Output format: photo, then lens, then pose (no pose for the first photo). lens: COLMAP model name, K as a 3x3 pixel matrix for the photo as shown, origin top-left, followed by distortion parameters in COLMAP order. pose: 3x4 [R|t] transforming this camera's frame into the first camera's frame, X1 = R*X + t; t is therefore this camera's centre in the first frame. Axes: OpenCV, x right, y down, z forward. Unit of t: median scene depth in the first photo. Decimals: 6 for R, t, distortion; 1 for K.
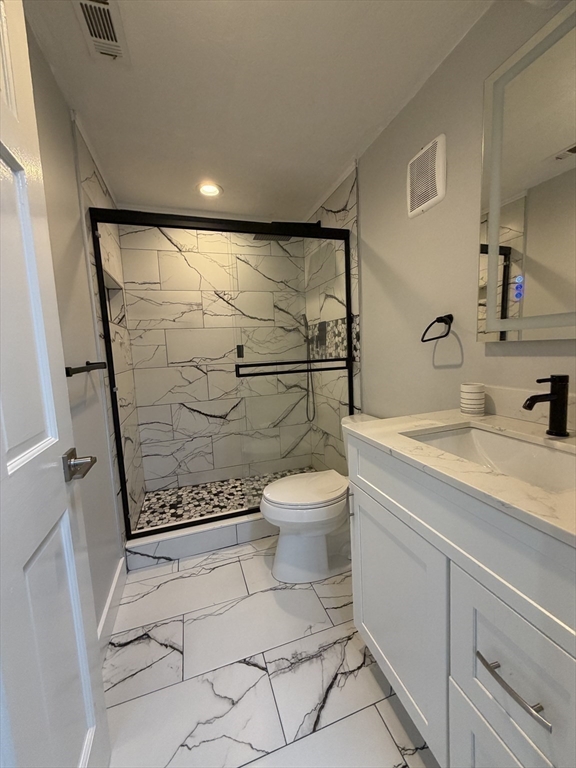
lens RADIAL K [[307.0, 0, 288.3], [0, 307.0, 381.4], [0, 0, 1]] dist [0.000296, 0.000555]
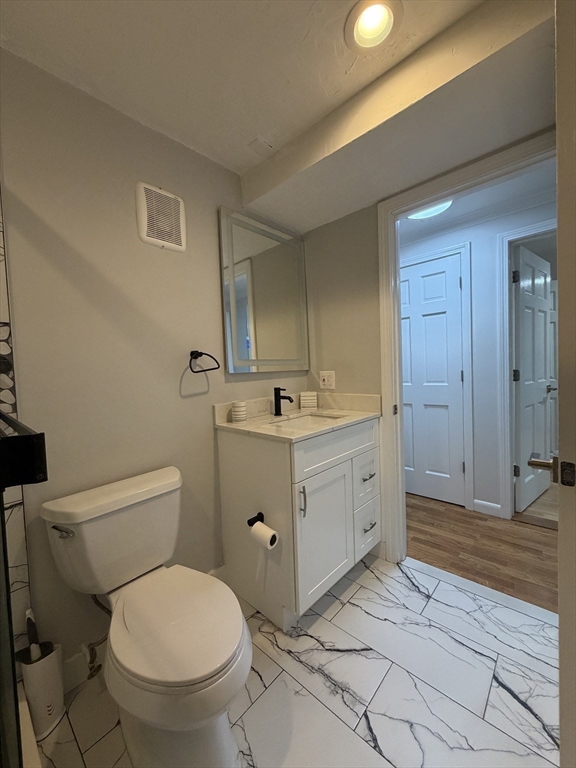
lens RADIAL K [[307.0, 0, 287.8], [0, 307.0, 382.6], [0, 0, 1]] dist [0.000296, 0.000555]
pose [[-0.482397, 0.026101, 0.875564, -0.770283], [0.156090, 0.986120, 0.056602, -0.120606], [-0.861933, 0.163971, -0.479775, 1.439010]]
